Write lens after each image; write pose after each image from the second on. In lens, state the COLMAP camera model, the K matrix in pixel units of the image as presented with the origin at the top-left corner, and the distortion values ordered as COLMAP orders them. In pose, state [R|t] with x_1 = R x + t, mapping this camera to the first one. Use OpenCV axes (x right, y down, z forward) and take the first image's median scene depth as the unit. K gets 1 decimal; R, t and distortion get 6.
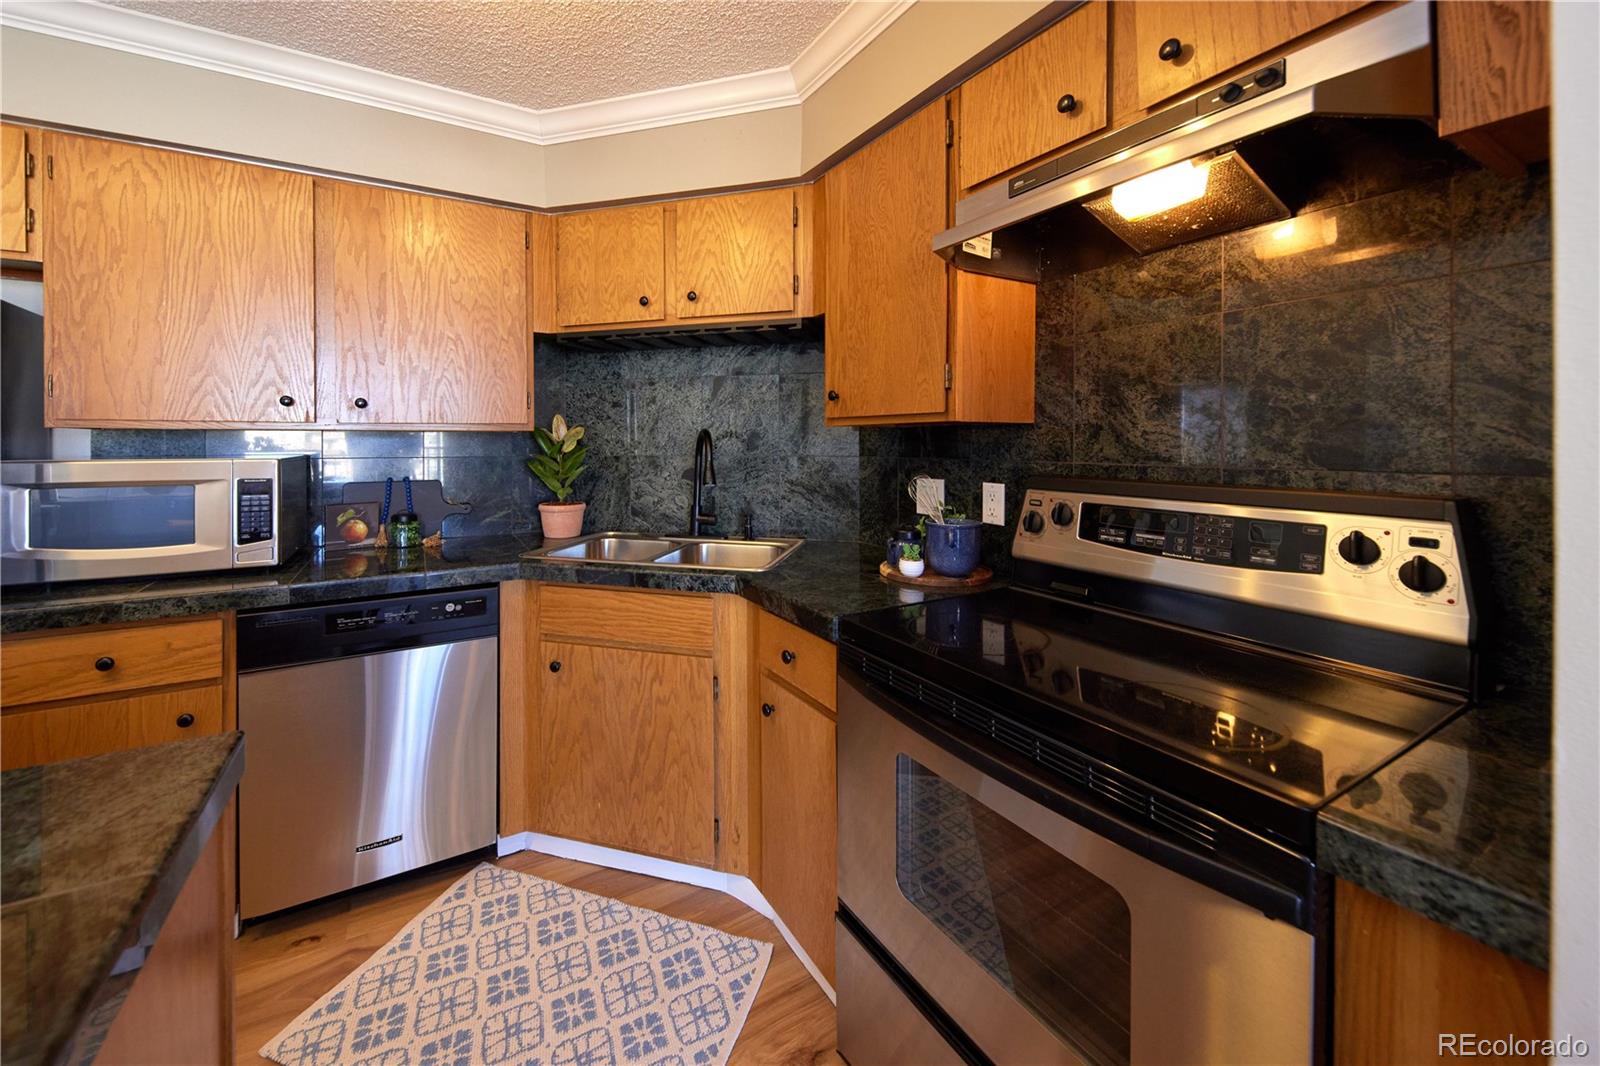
lens RADIAL K [[605.9, 0, 757.2], [0, 605.9, 443.2], [0, 0, 1]] dist [0.013755, -0.006212]
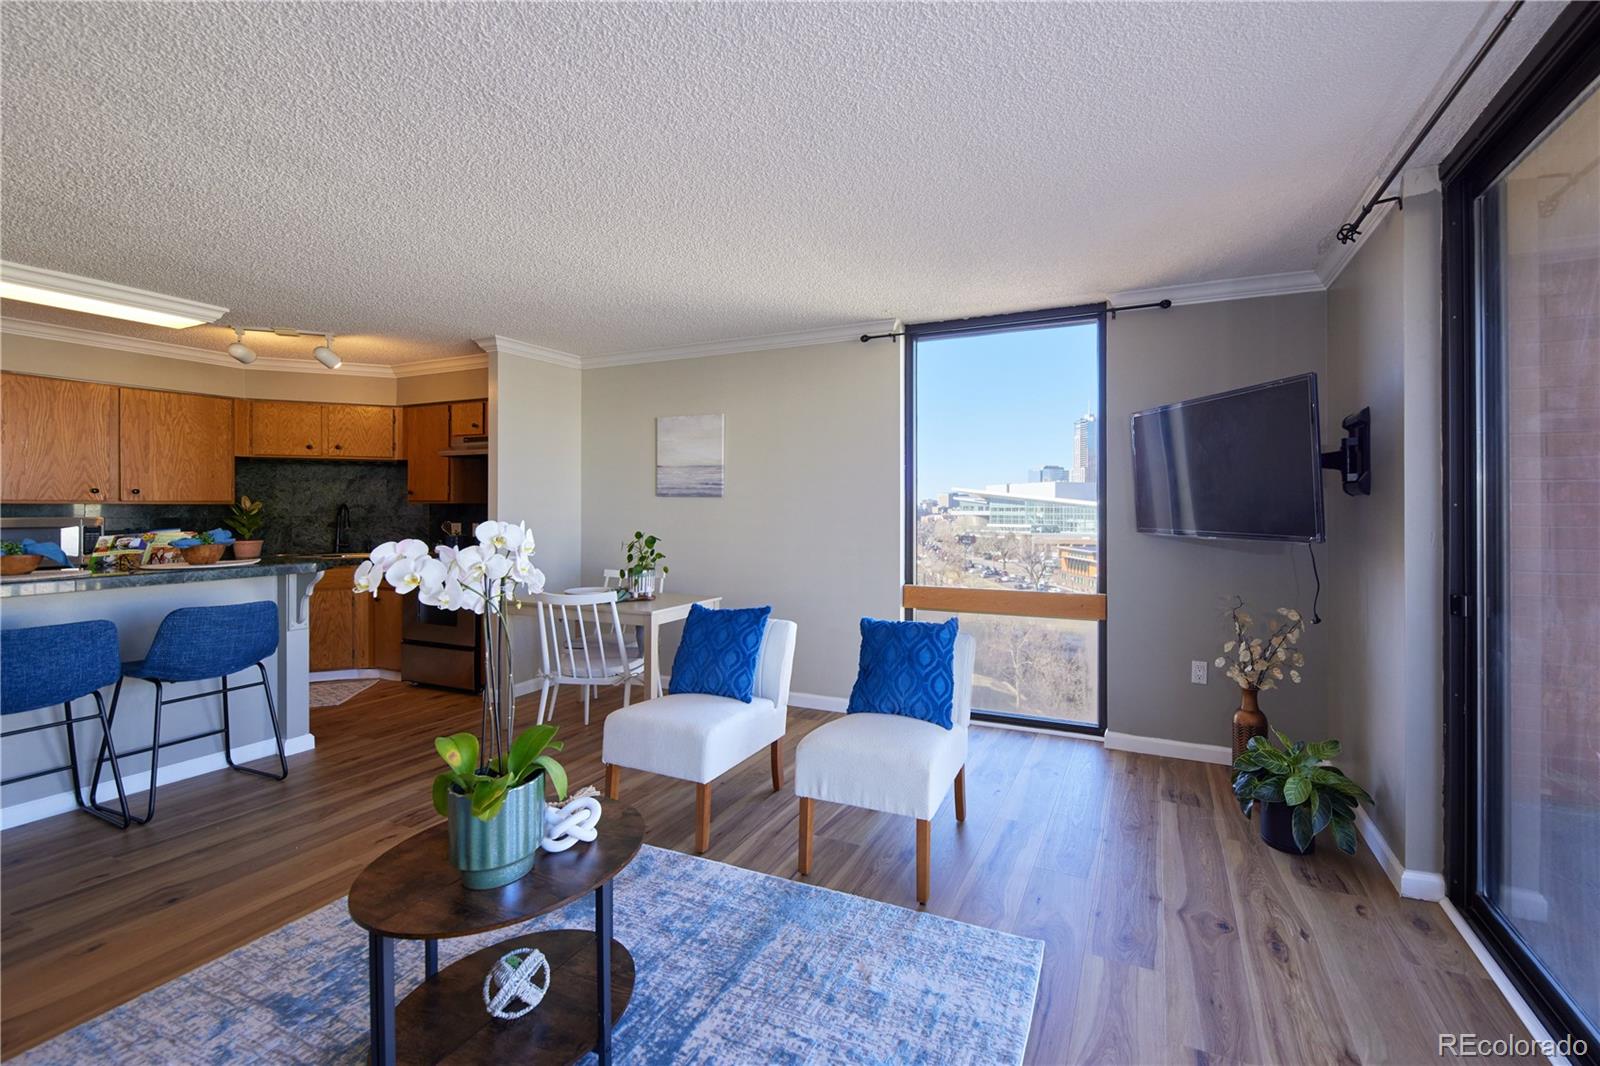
lens RADIAL K [[608.8, 0, 875.4], [0, 608.8, 508.8], [0, 0, 1]] dist [-0.000382, -0.004406]
pose [[0.766962, -0.000571, 0.641692, -0.022570], [0.000765, 1.000000, -0.000025, -0.003915], [-0.641692, 0.000510, 0.766962, -2.397449]]
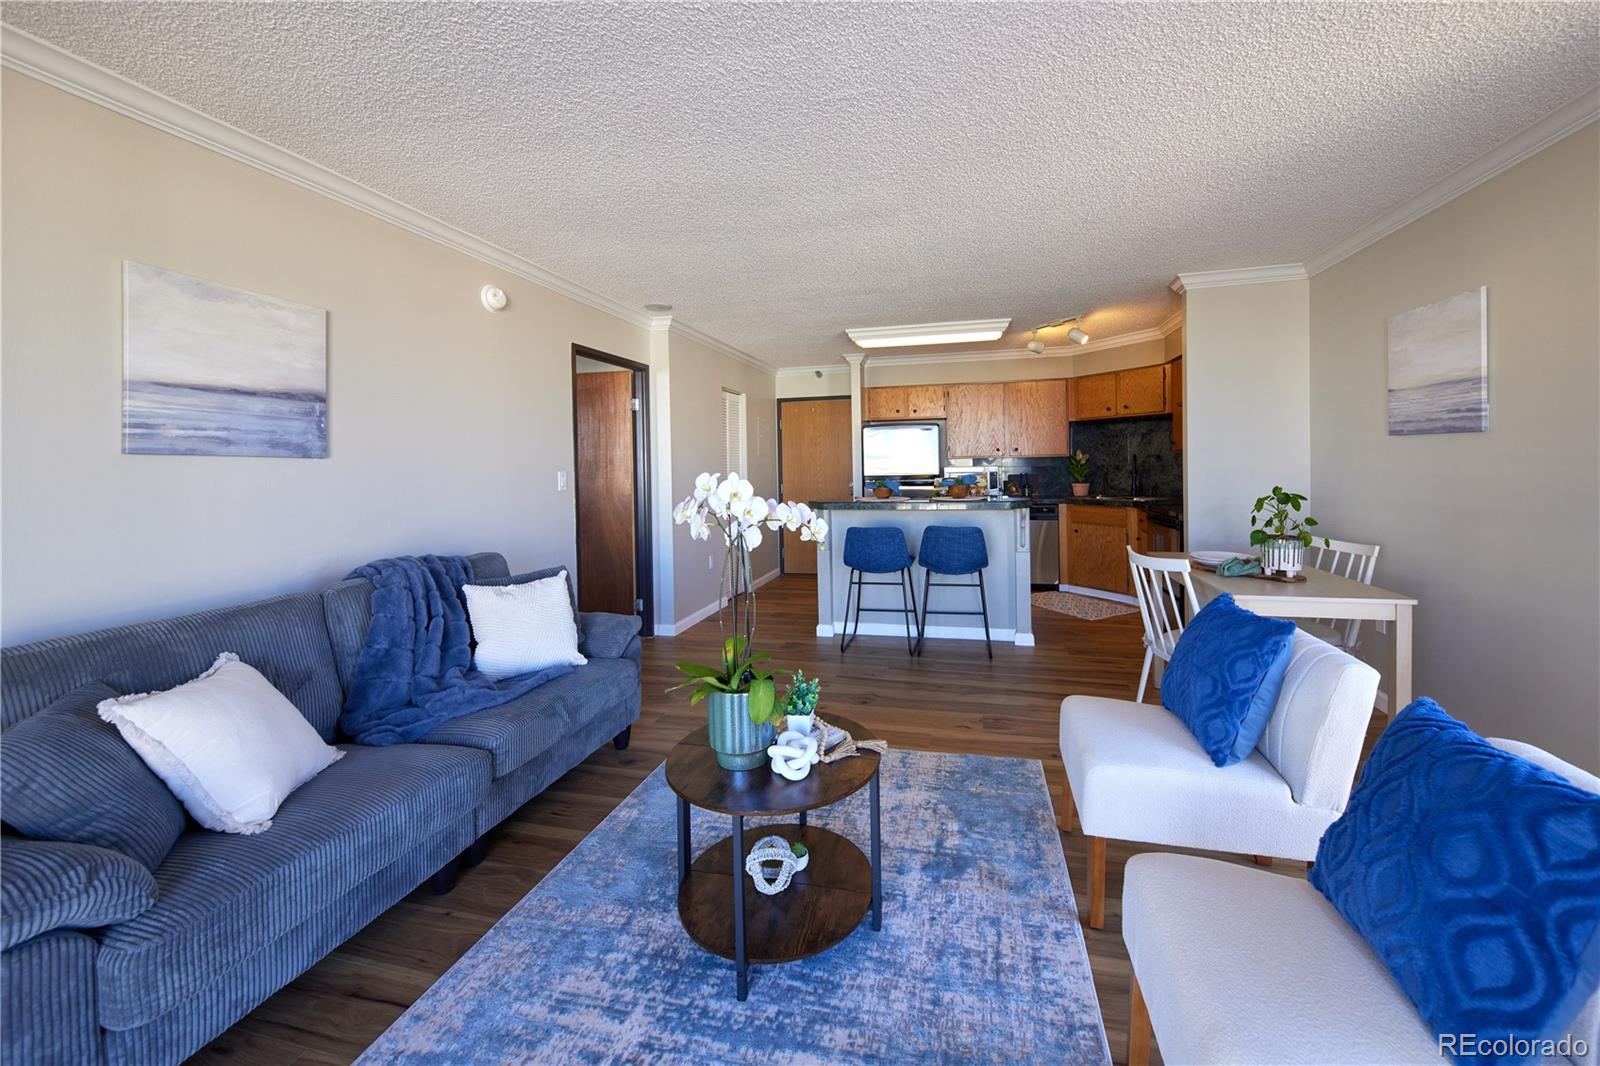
lens RADIAL K [[599.2, 0, 875.4], [0, 599.2, 483.7], [0, 0, 1]] dist [0.019476, -0.010918]
pose [[0.784325, 0.007123, -0.620310, 0.789279], [0.016617, 0.999334, 0.032487, -0.000100], [0.620128, -0.035788, 0.783684, -2.110580]]
